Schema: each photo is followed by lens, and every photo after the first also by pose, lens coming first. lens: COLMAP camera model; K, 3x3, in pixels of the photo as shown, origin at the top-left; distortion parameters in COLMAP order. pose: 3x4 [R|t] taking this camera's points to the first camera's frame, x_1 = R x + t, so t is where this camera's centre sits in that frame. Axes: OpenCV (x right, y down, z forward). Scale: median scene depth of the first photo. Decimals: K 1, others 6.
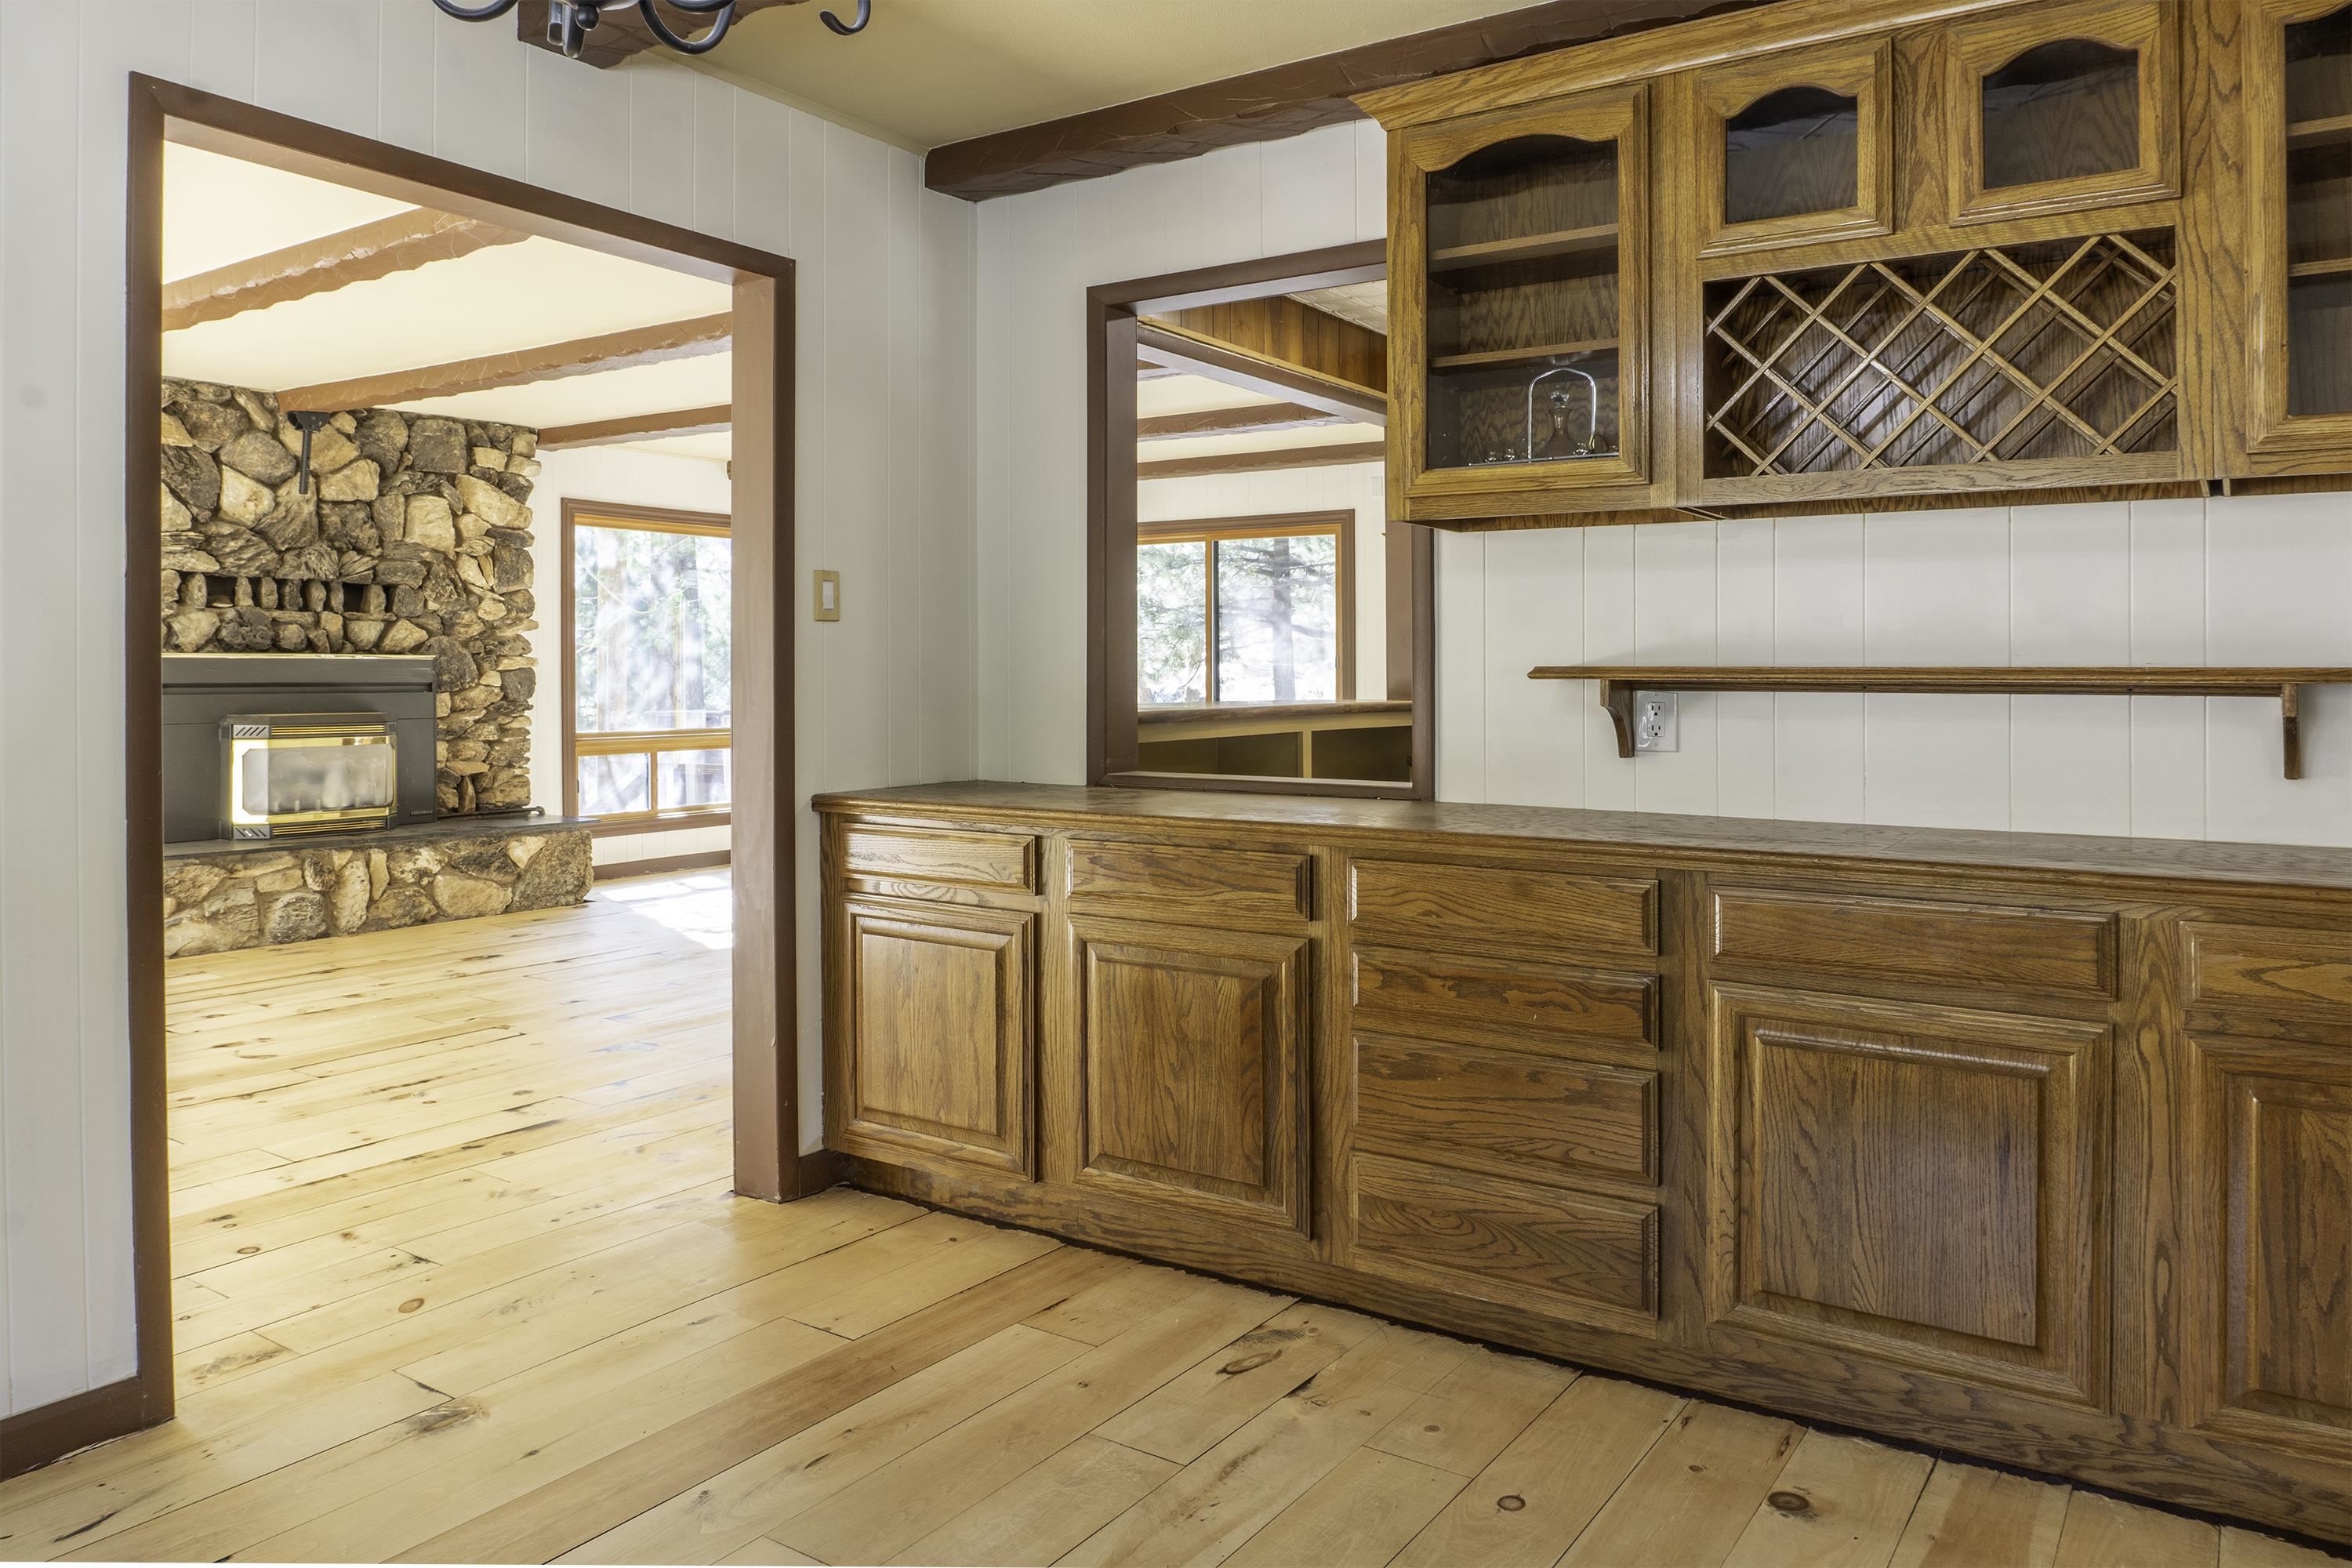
lens RADIAL K [[1640.7, 0, 1178.4], [0, 1640.7, 683.6], [0, 0, 1]] dist [-0.001062, -0.002786]
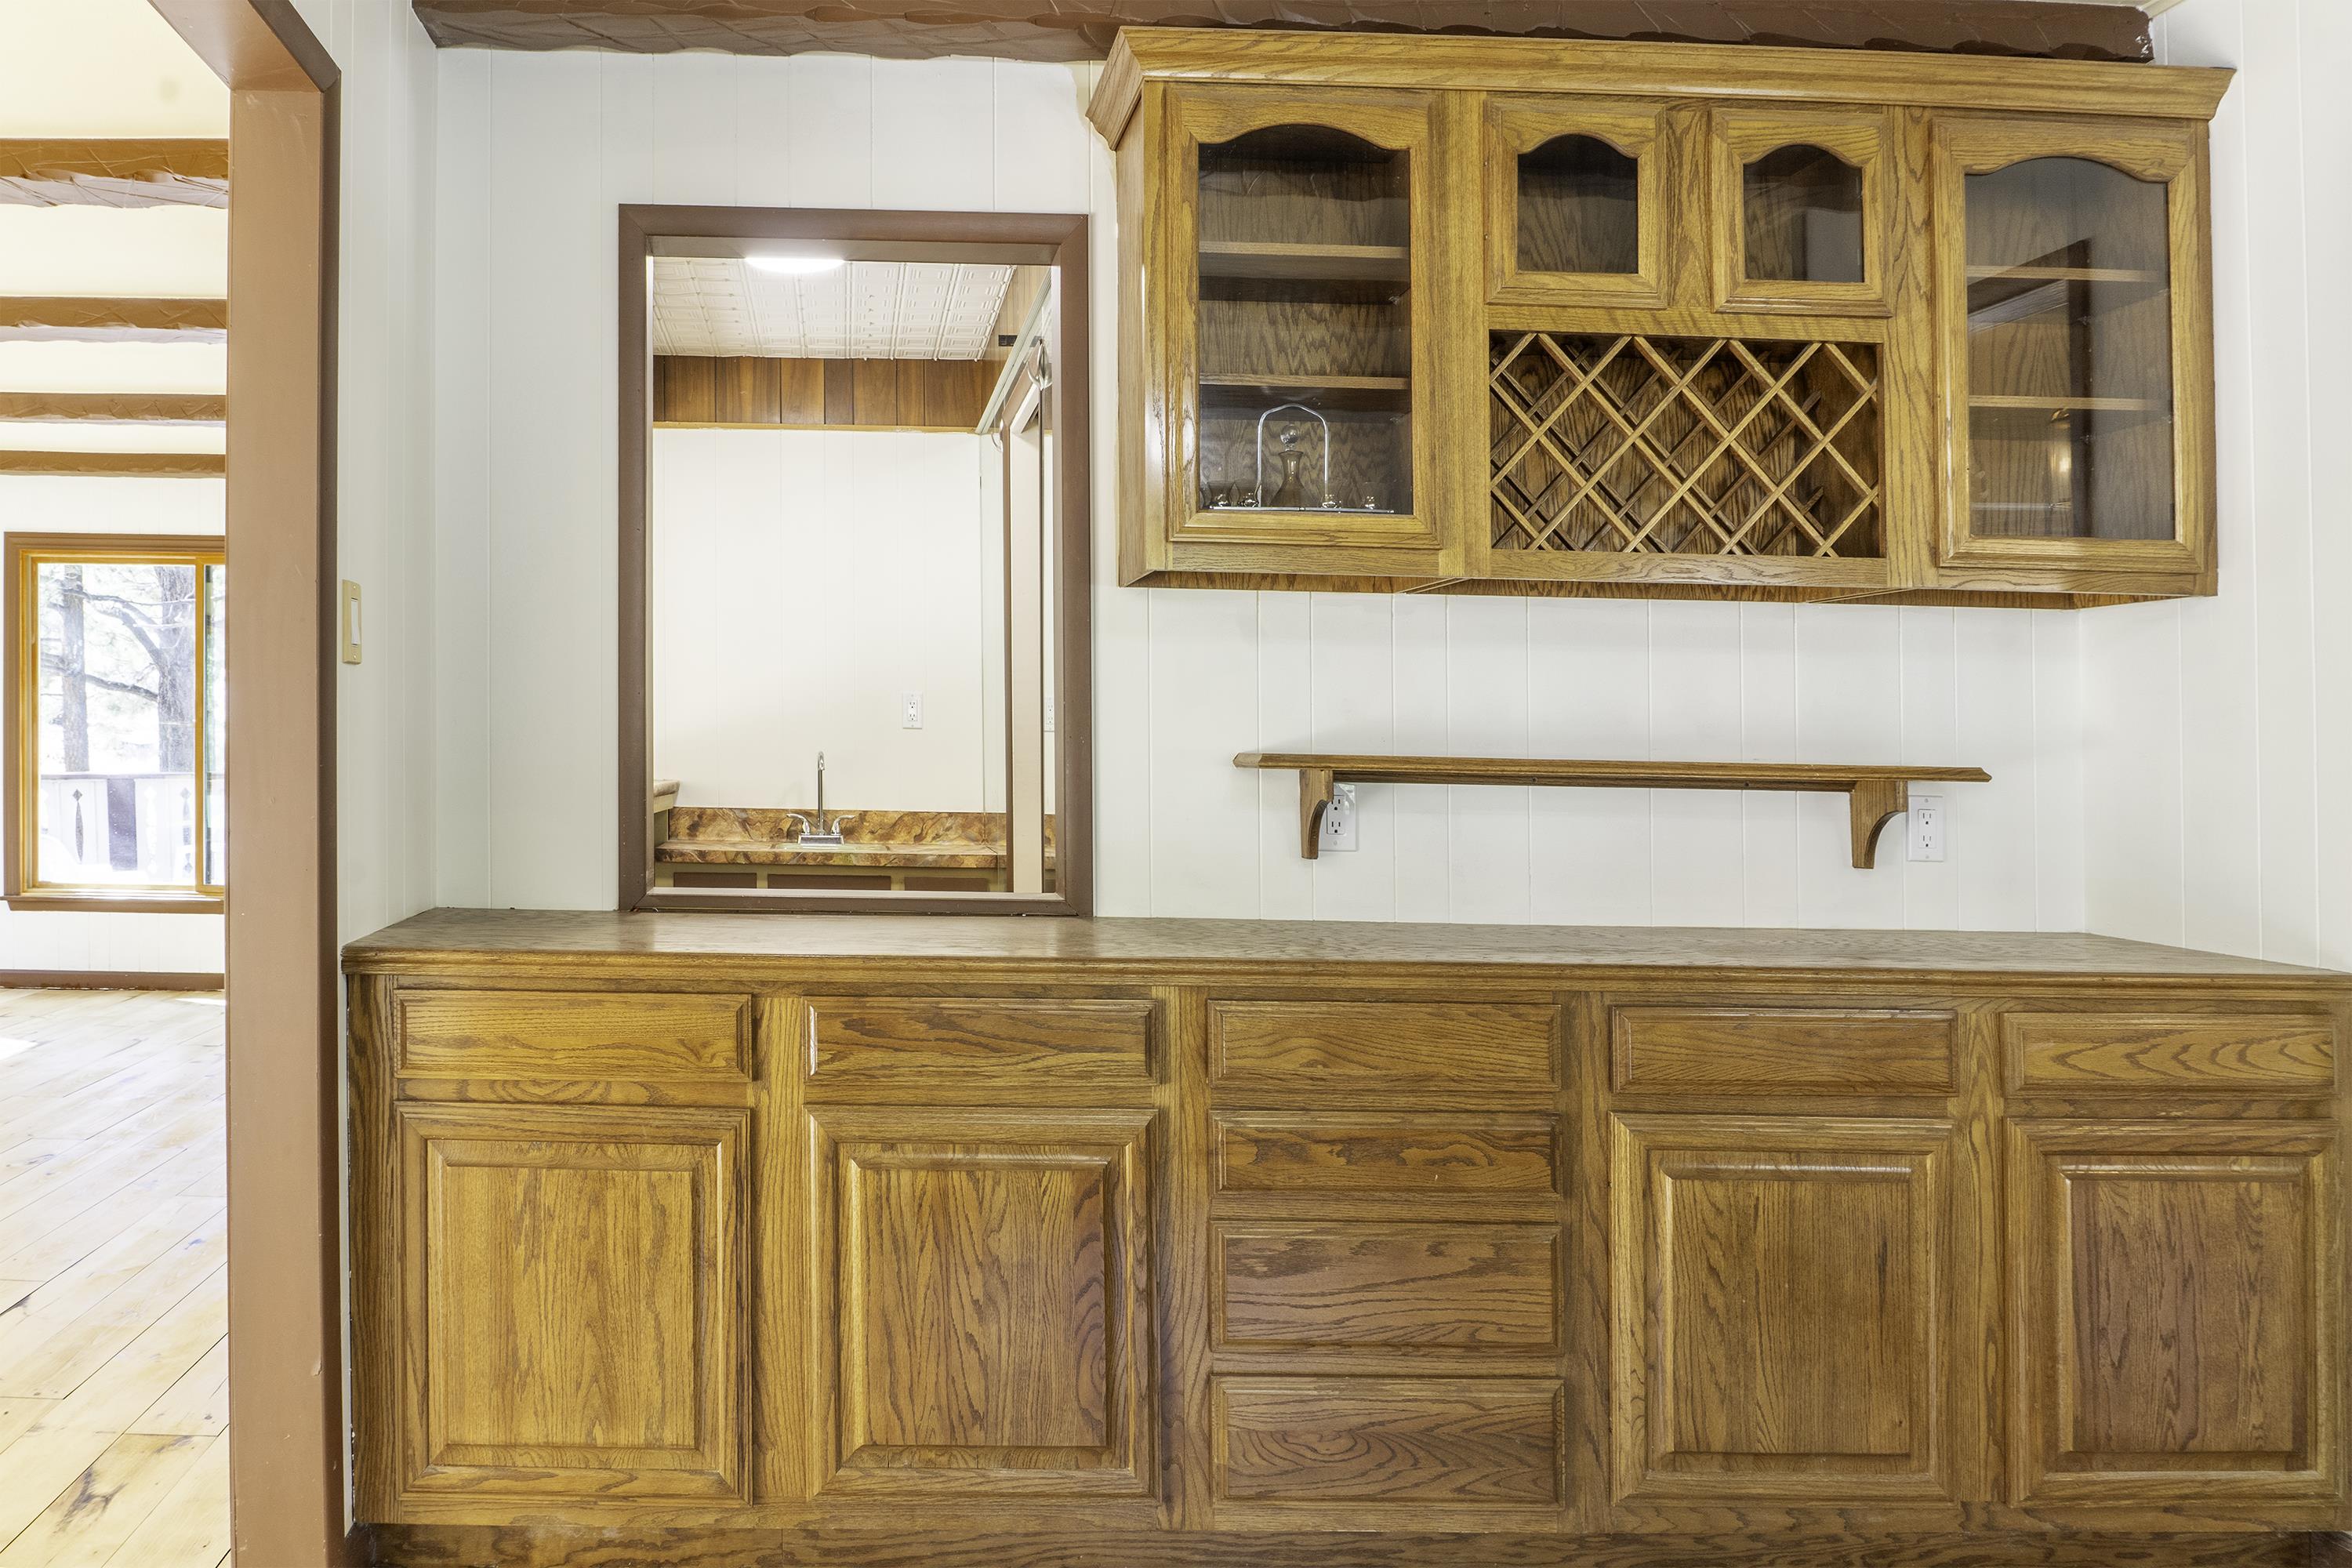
lens RADIAL K [[1813.8, 0, 1176.0], [0, 1813.8, 738.8], [0, 0, 1]] dist [-0.005177, -0.006261]
pose [[0.818762, 0.018550, 0.573834, -0.422427], [-0.012213, 0.999814, -0.014895, -0.004703], [-0.574004, 0.005188, 0.818836, 0.316995]]
